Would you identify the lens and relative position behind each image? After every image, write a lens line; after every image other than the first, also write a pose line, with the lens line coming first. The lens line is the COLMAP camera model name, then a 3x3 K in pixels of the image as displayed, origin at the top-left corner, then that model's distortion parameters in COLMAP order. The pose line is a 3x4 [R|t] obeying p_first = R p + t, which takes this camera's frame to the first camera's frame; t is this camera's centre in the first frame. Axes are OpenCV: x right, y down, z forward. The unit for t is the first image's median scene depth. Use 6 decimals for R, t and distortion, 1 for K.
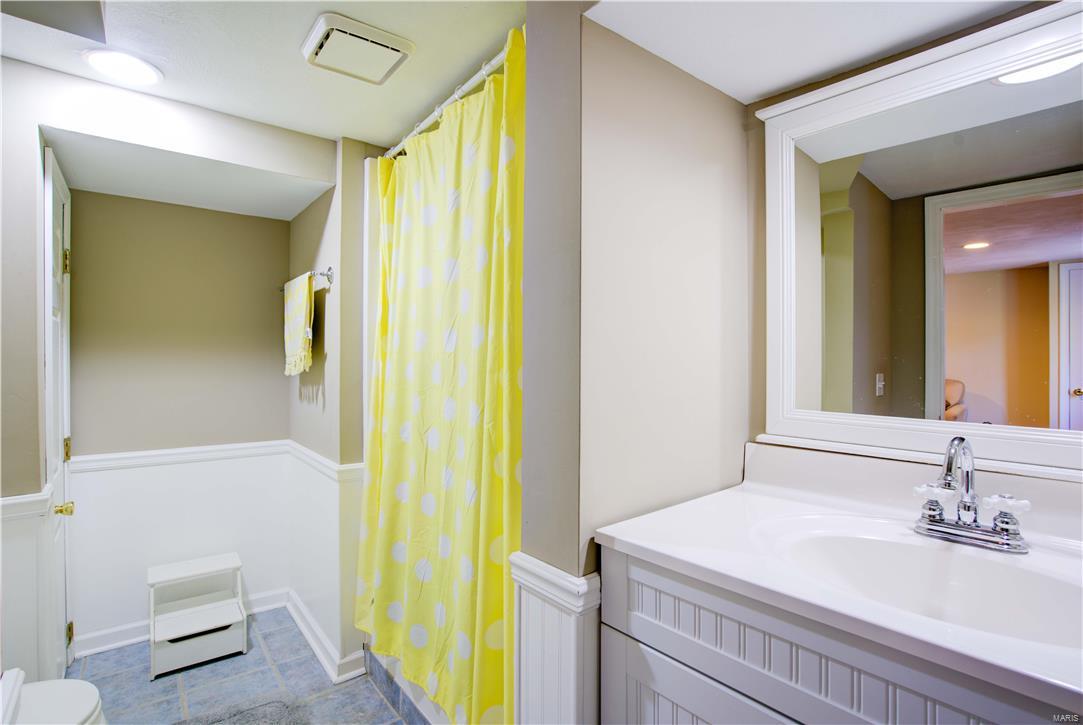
lens RADIAL K [[521.5, 0, 534.0], [0, 521.5, 364.4], [0, 0, 1]] dist [-0.039719, 0.008807]
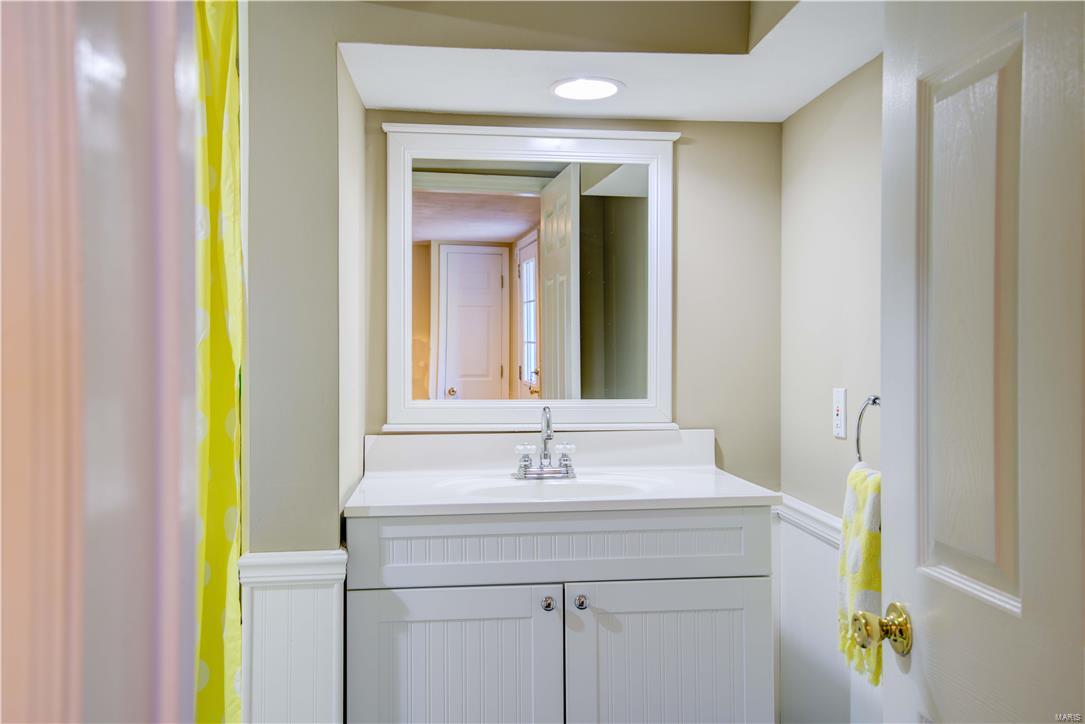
lens RADIAL K [[1080.3, 0, 545.0], [0, 1080.3, 360.6], [0, 0, 1]] dist [0.001710, 0.000000]
pose [[0.548333, -0.005712, 0.836240, -1.617042], [0.010806, 0.999942, -0.000256, 0.009662], [-0.836190, 0.009176, 0.548363, -0.654280]]
